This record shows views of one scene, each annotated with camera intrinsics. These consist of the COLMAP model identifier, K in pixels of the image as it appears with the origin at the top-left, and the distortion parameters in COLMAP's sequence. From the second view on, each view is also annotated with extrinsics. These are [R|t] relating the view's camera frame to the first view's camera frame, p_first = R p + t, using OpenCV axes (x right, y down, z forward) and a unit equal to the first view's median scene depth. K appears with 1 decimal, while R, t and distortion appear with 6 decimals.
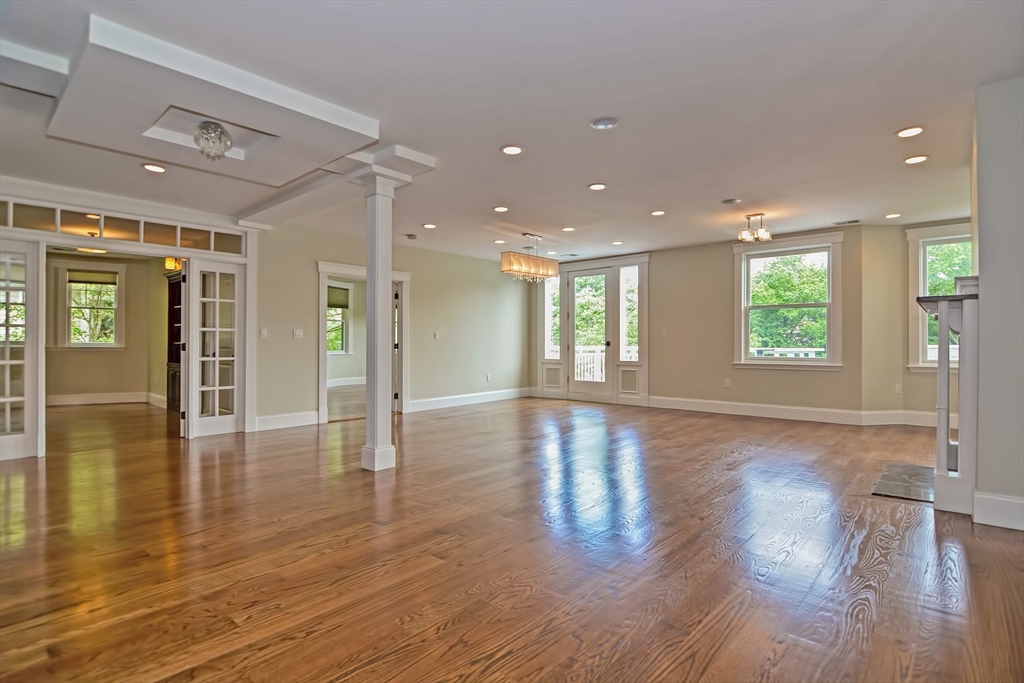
lens RADIAL K [[510.5, 0, 512.0], [0, 510.5, 341.5], [0, 0, 1]] dist [0.001537, -0.015352]
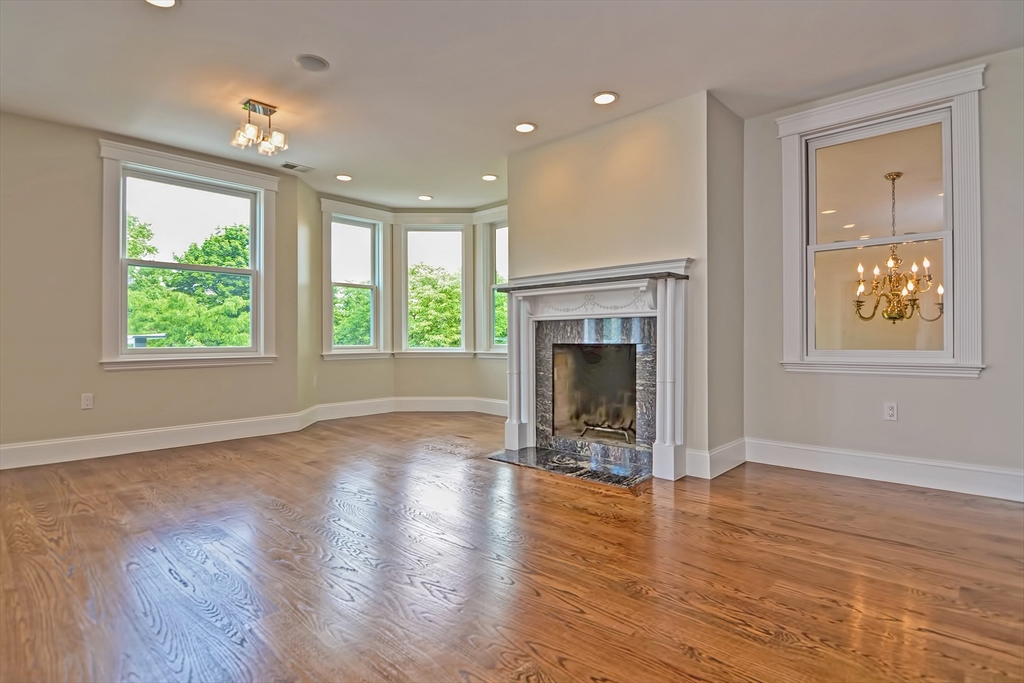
lens RADIAL K [[510.5, 0, 512.0], [0, 510.5, 341.5], [0, 0, 1]] dist [0.001537, -0.015352]
pose [[0.020778, -0.008097, 0.999751, -0.082321], [0.001503, 0.999966, 0.008067, 0.016249], [-0.999783, 0.001335, 0.020790, 0.524197]]
